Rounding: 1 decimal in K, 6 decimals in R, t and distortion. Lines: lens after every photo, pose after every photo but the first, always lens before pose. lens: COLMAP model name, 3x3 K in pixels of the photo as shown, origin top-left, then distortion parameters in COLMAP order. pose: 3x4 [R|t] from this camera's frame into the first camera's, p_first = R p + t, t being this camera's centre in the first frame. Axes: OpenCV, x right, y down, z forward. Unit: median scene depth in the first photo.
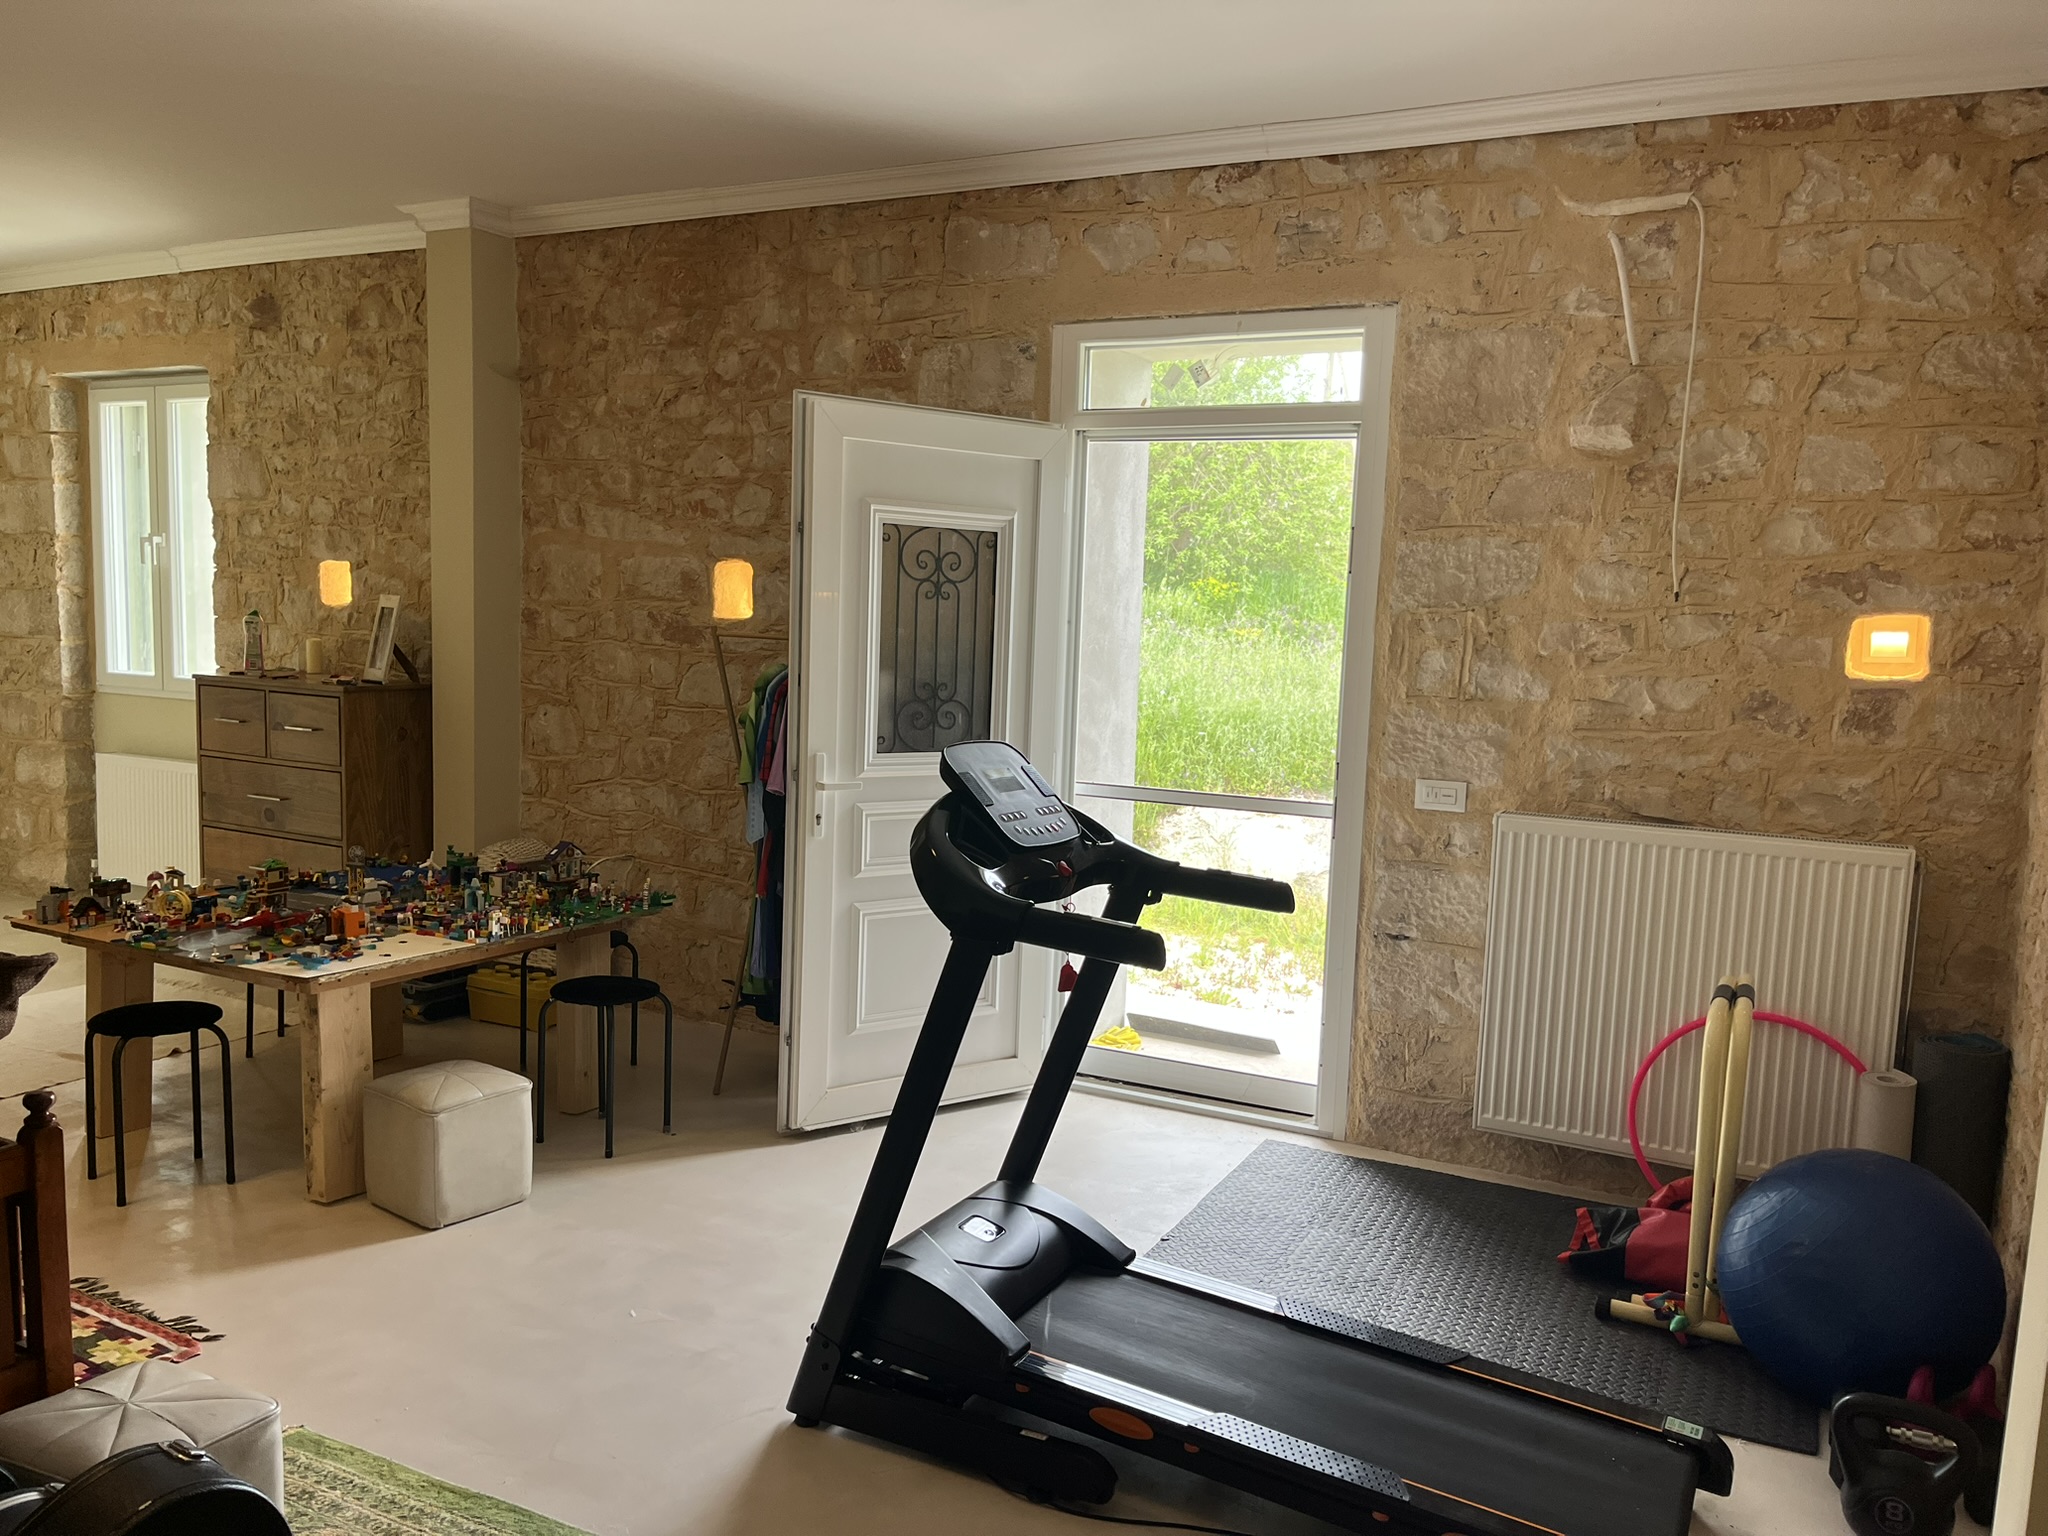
lens RADIAL K [[1549.5, 0, 1018.5], [0, 1549.5, 776.2], [0, 0, 1]] dist [0.059312, -0.082250]
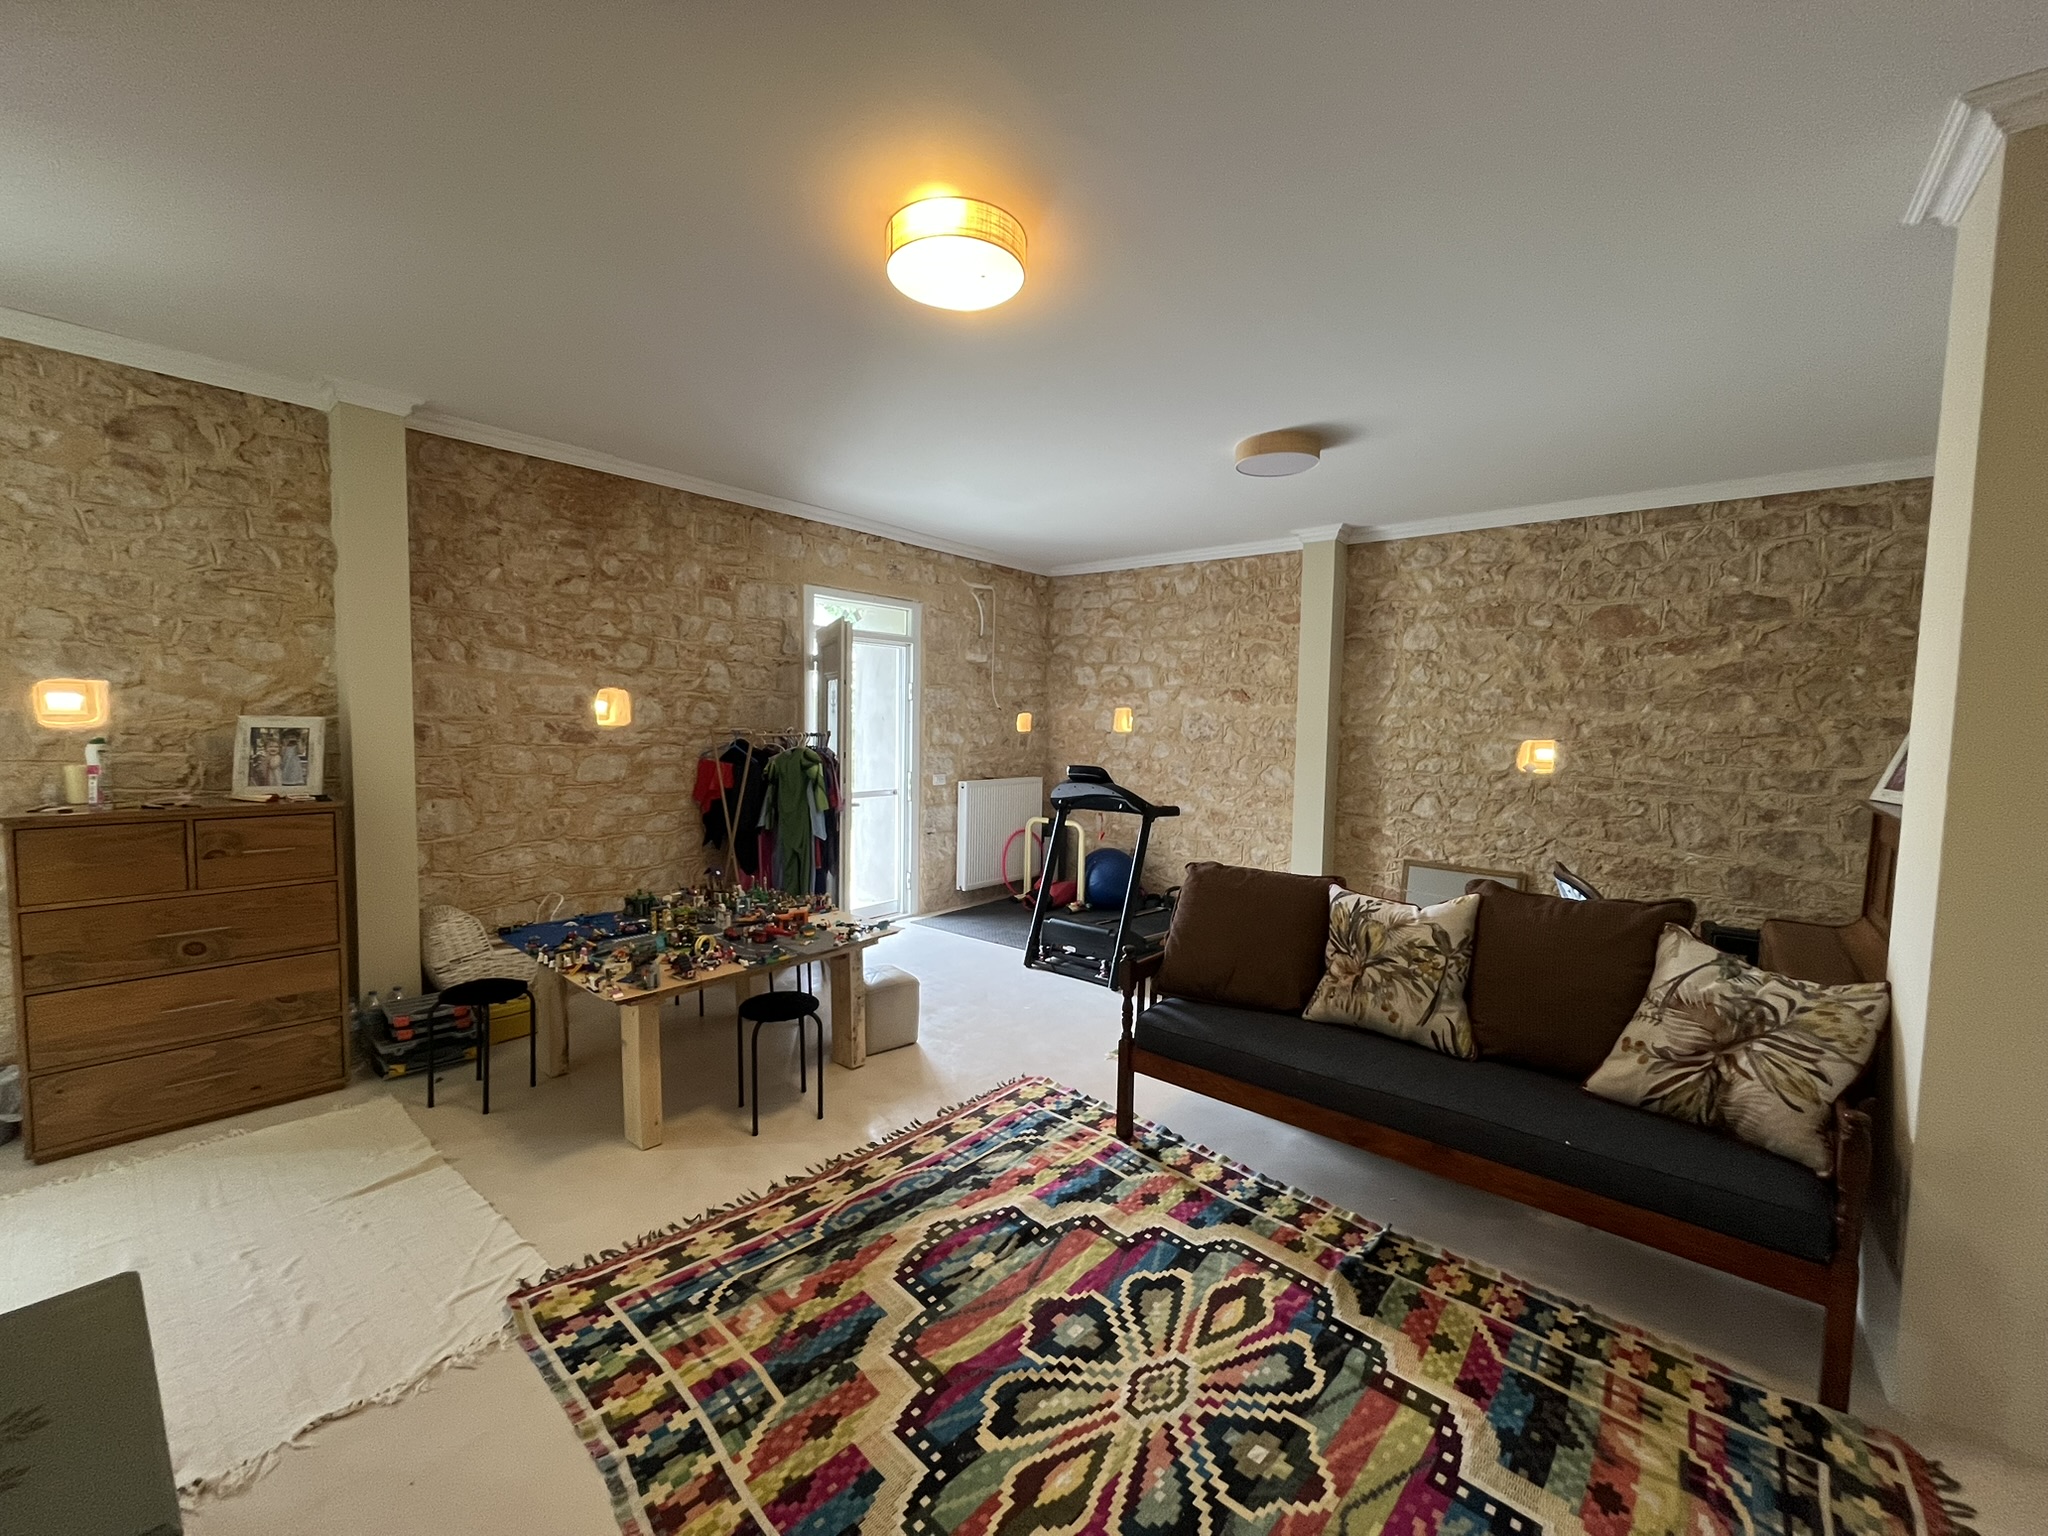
lens RADIAL K [[823.5, 0, 1024.0], [0, 823.5, 768.0], [0, 0, 1]] dist [-0.001577, 0.000674]
pose [[0.226023, -0.088628, 0.970082, -0.902956], [0.094694, 0.993135, 0.068671, -0.076663], [-0.969509, 0.076340, 0.232864, 0.405817]]
